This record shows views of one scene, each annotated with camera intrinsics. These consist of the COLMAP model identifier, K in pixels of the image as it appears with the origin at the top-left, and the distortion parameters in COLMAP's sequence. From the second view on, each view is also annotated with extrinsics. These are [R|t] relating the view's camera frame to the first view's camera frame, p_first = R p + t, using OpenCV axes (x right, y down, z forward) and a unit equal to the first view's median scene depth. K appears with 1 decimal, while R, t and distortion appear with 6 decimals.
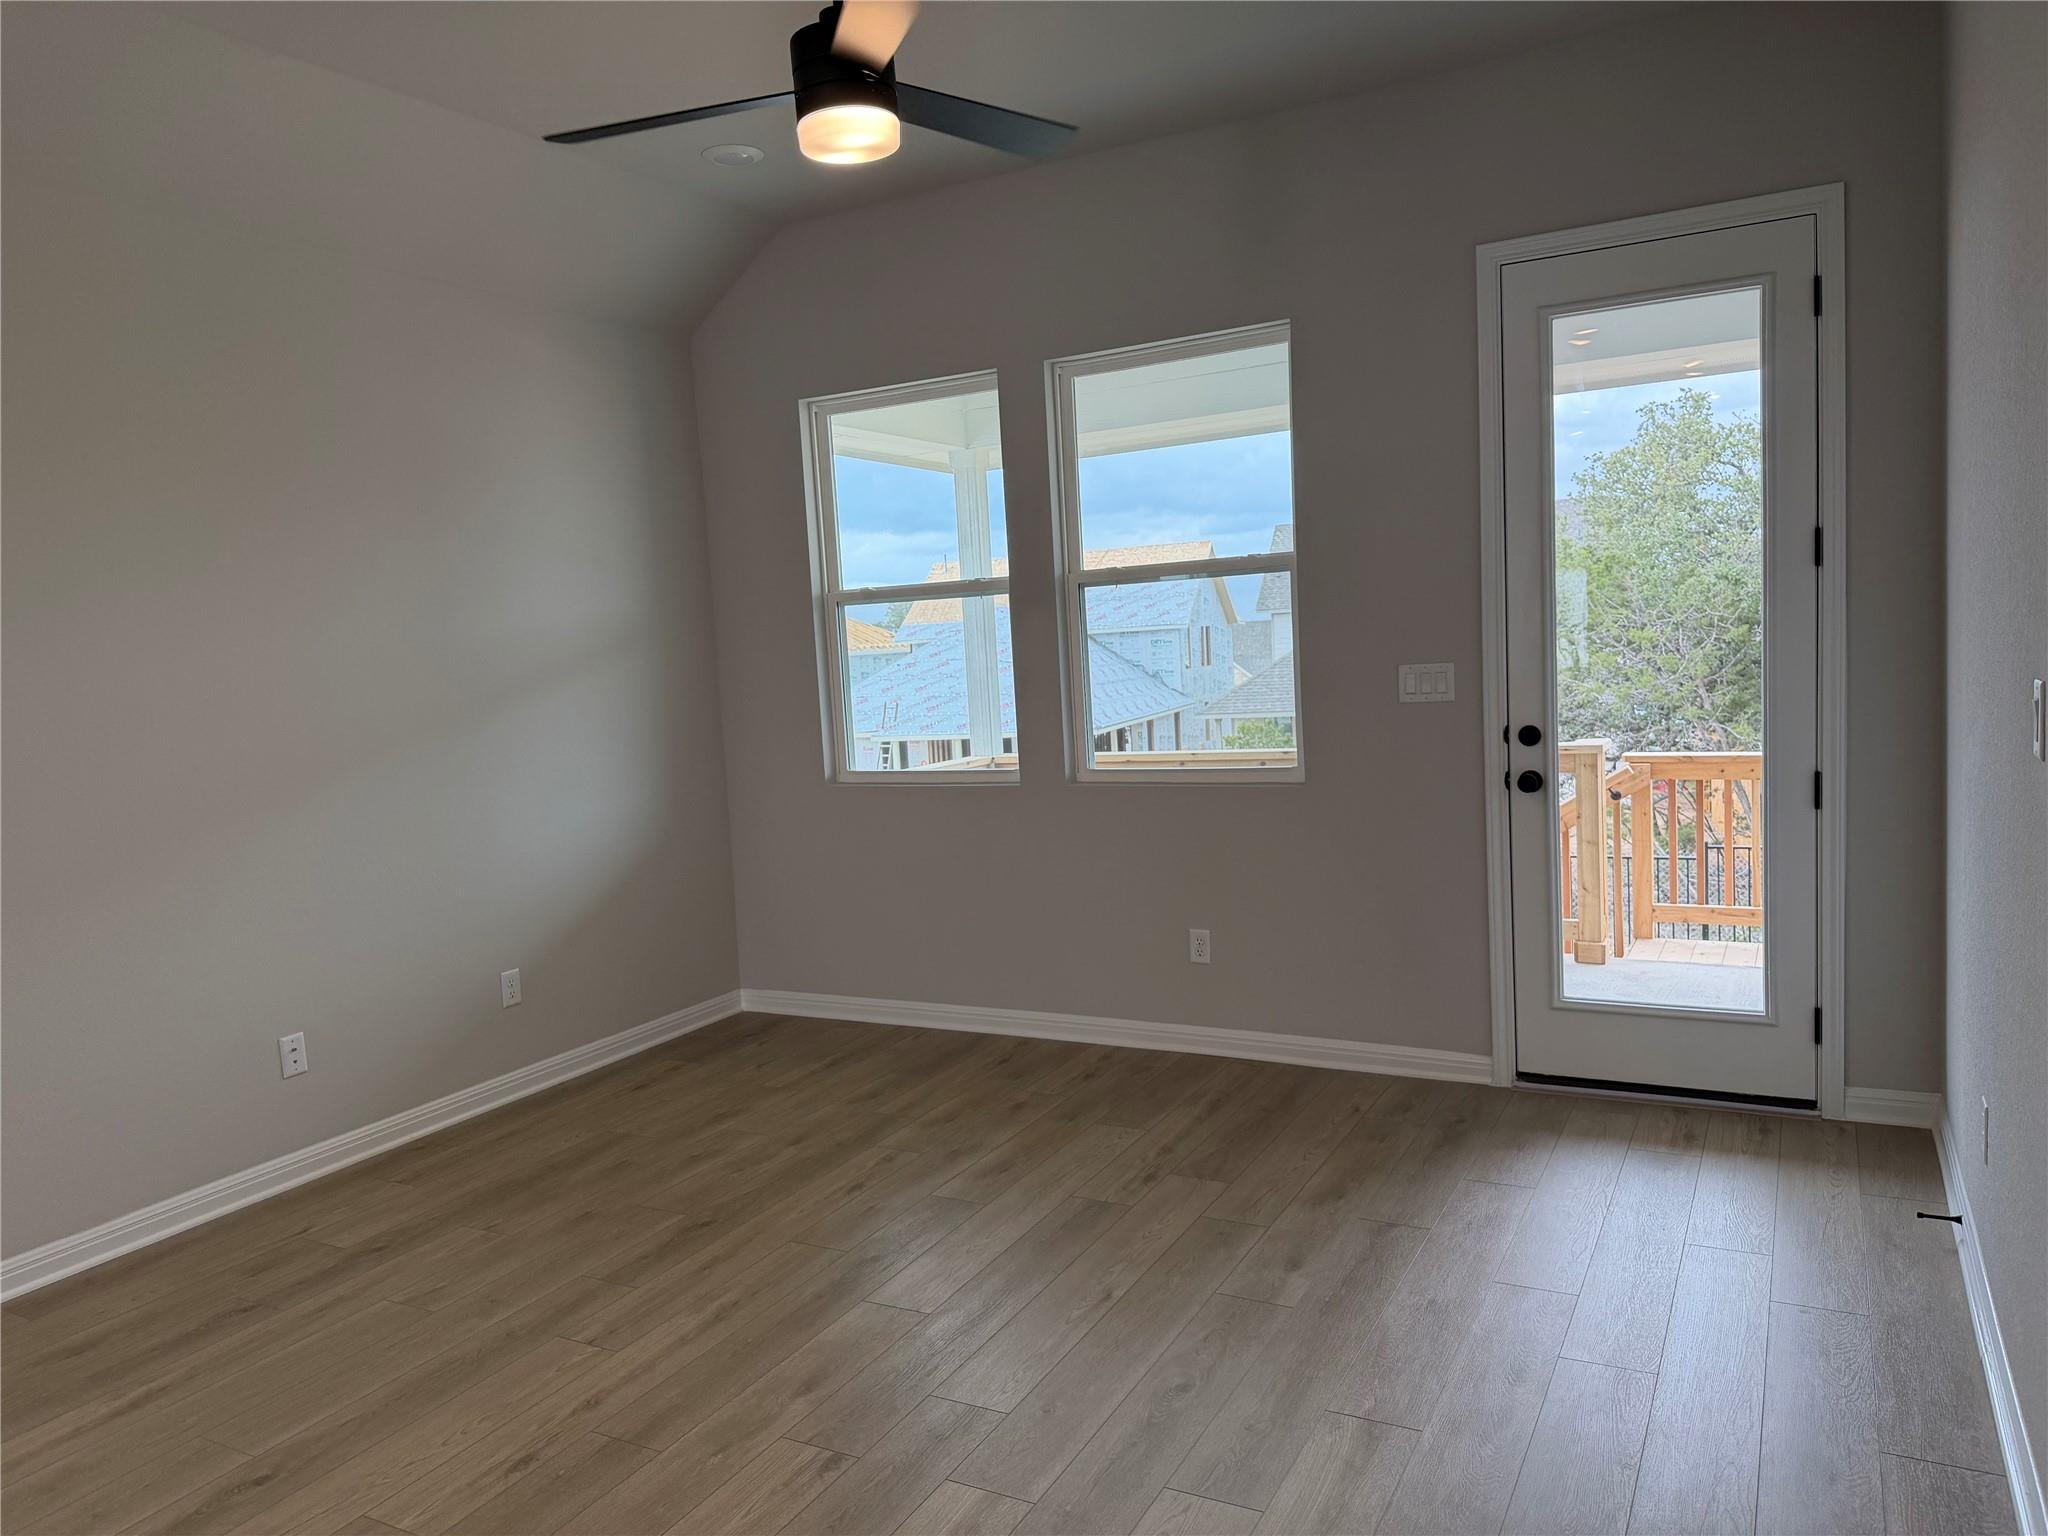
lens RADIAL K [[1401.4, 0, 1024.0], [0, 1401.4, 768.0], [0, 0, 1]] dist [0.029816, -0.055856]
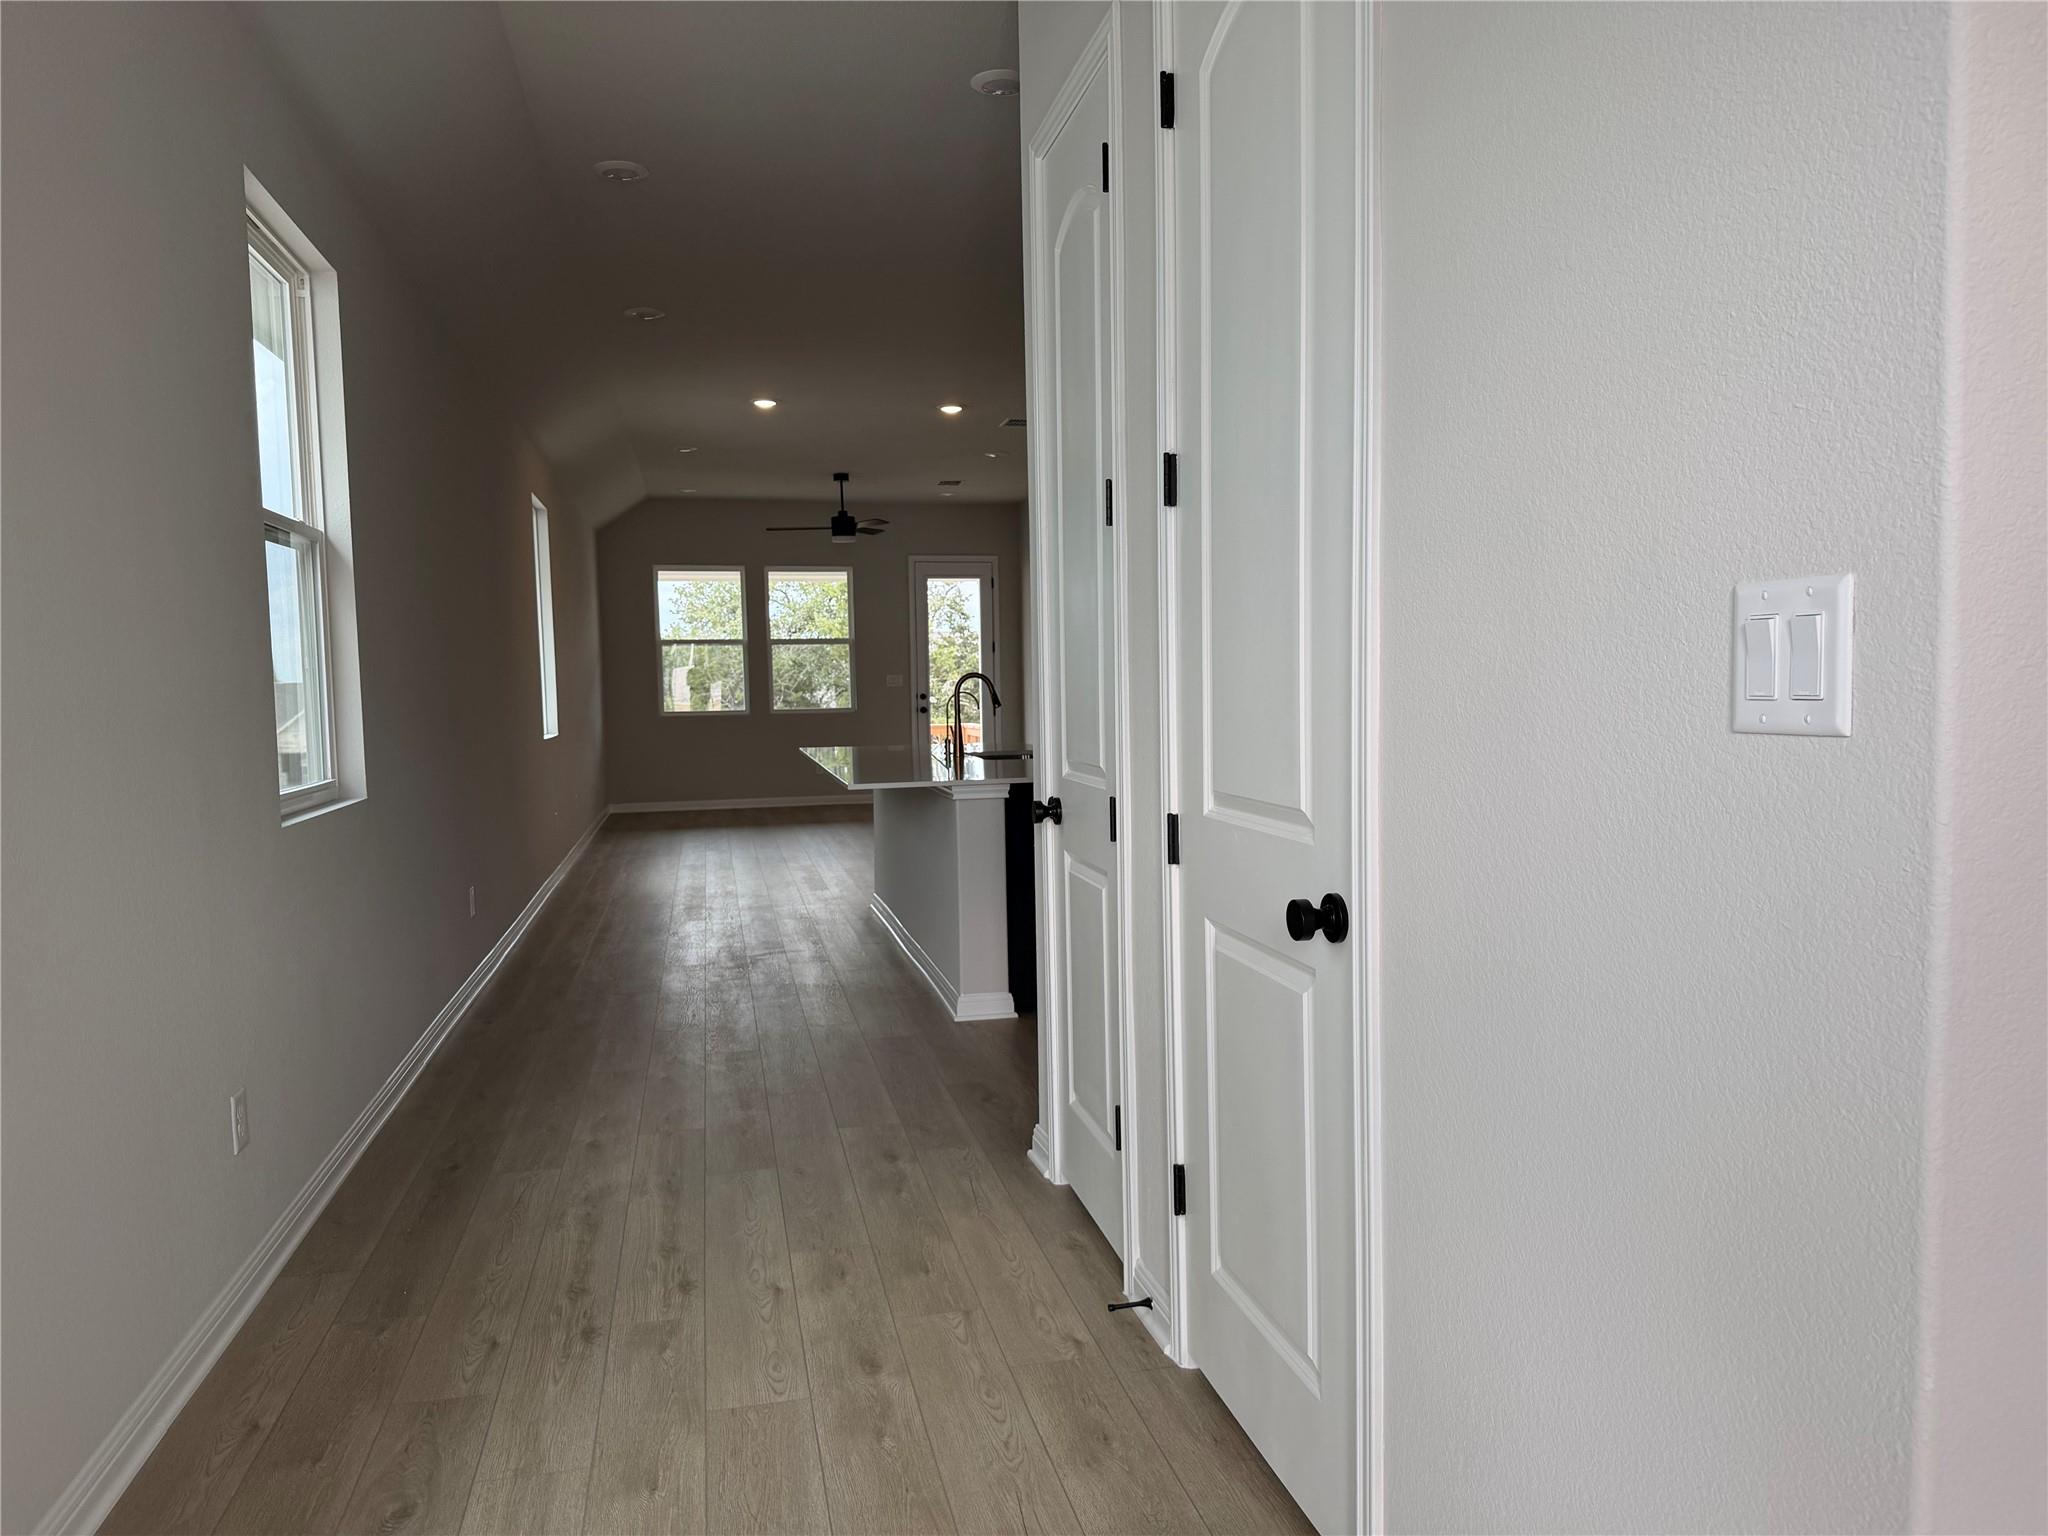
lens RADIAL K [[1430.2, 0, 1024.0], [0, 1430.2, 768.0], [0, 0, 1]] dist [0.005099, -0.001495]
pose [[0.738325, 0.003412, 0.674437, -1.751940], [0.037466, 0.998236, -0.046066, 0.310020], [-0.673404, 0.059280, 0.736894, -1.670961]]
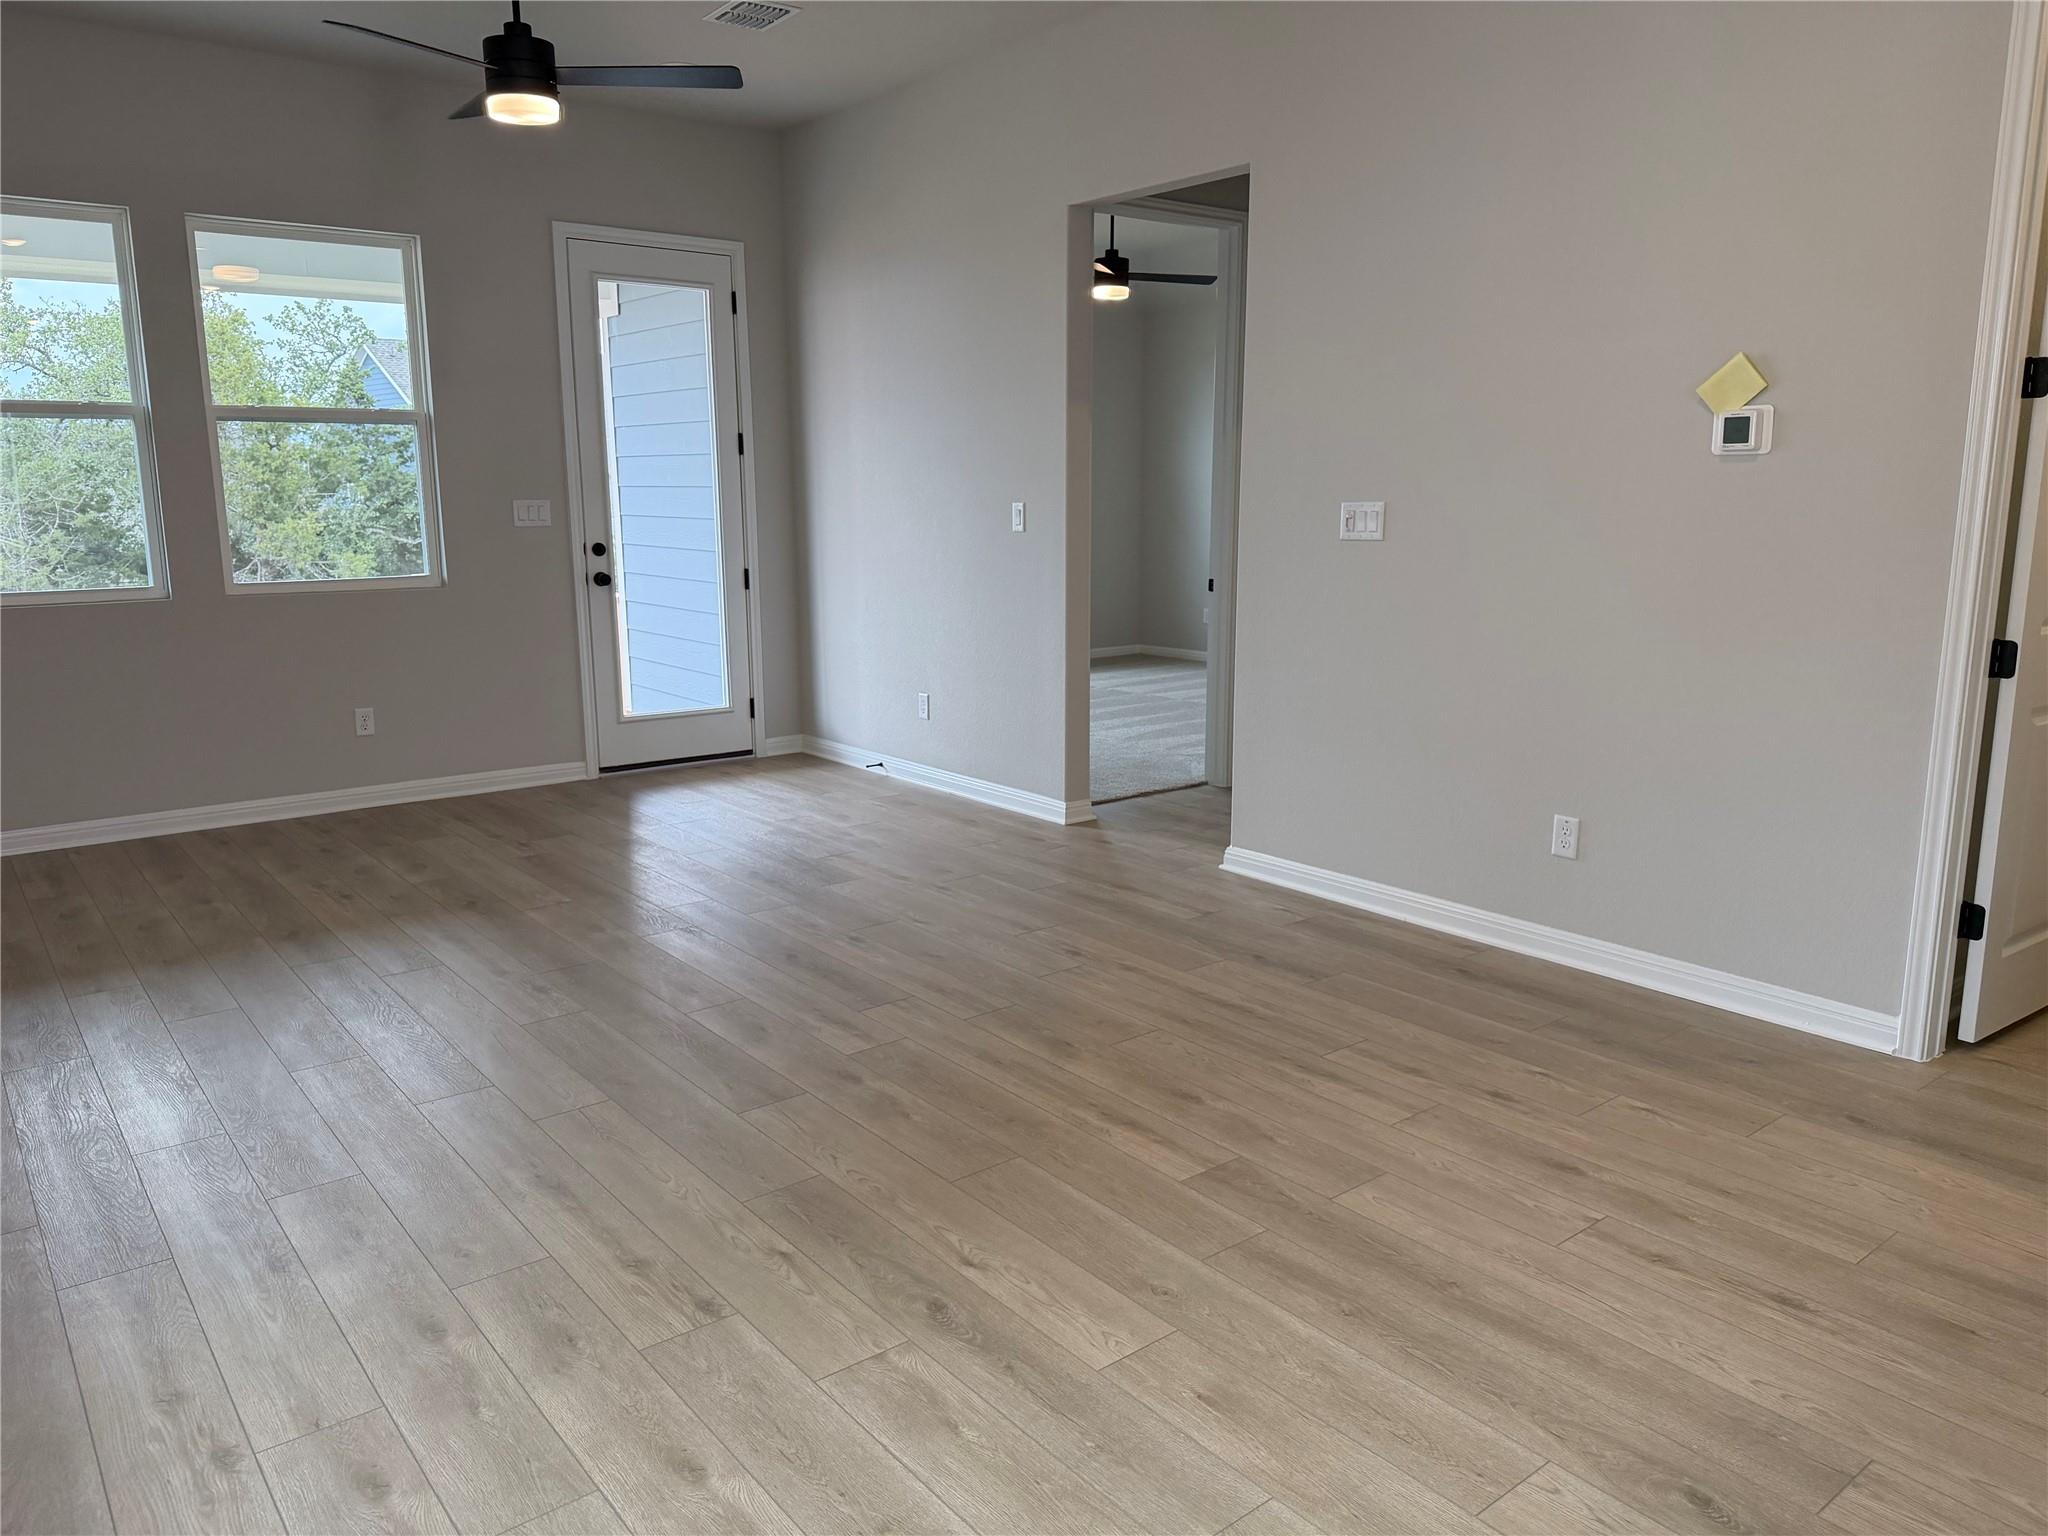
lens RADIAL K [[1401.4, 0, 1024.0], [0, 1401.4, 768.0], [0, 0, 1]] dist [0.029816, -0.055856]
pose [[0.387628, -0.123484, 0.913507, -0.885001], [0.062976, 0.992219, 0.107402, 0.077299], [-0.919662, 0.015897, 0.392389, -0.043813]]
